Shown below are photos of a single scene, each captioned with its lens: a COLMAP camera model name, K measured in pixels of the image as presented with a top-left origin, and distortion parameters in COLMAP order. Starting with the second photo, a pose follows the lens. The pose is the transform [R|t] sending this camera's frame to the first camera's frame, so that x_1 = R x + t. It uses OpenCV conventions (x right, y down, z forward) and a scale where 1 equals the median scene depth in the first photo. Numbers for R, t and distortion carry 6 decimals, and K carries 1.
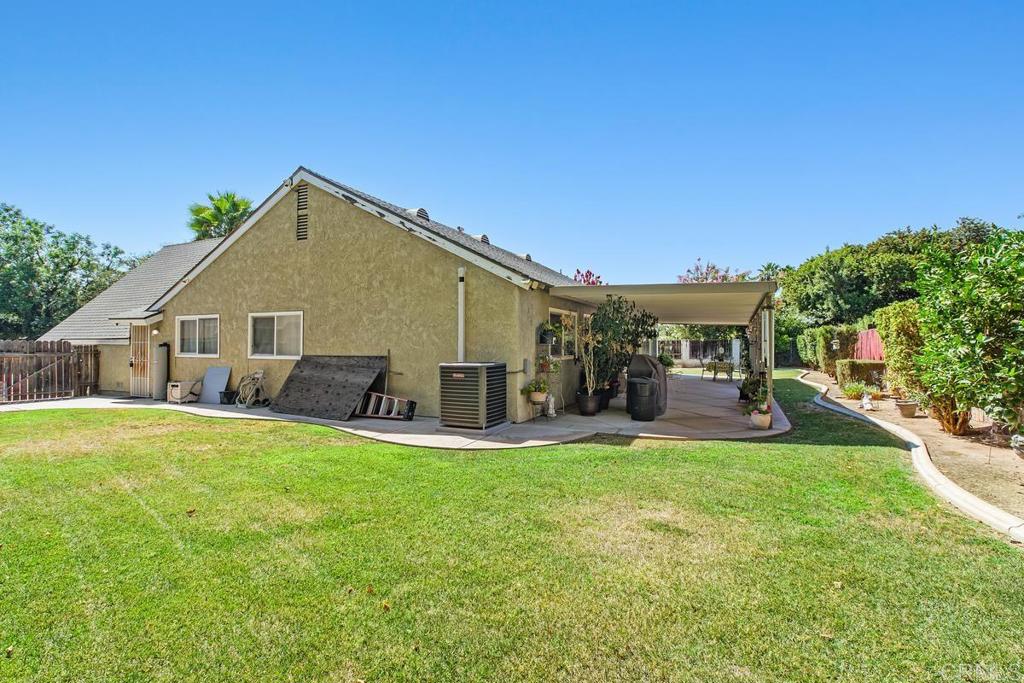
lens RADIAL K [[474.1, 0, 512.0], [0, 474.1, 326.0], [0, 0, 1]] dist [0.000775, 0.000376]
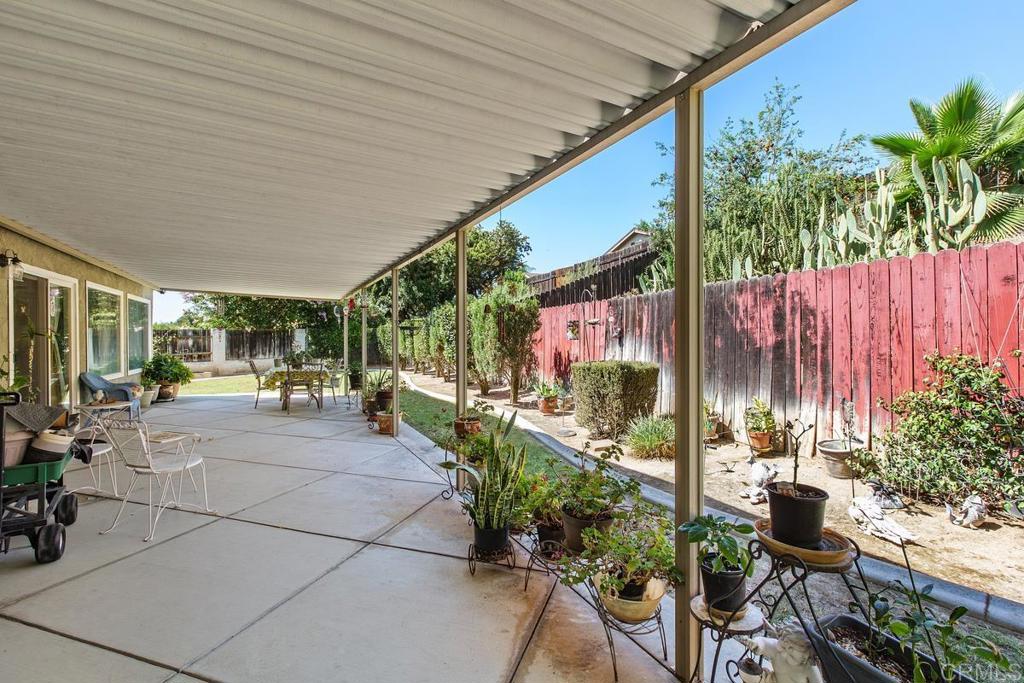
lens RADIAL K [[464.7, 0, 512.0], [0, 464.7, 341.5], [0, 0, 1]] dist [-0.000323, -0.000026]
pose [[0.610740, -0.007638, 0.791794, 0.116403], [-0.024377, 0.999298, 0.028442, 0.017626], [-0.791456, -0.036672, 0.610125, 0.318053]]
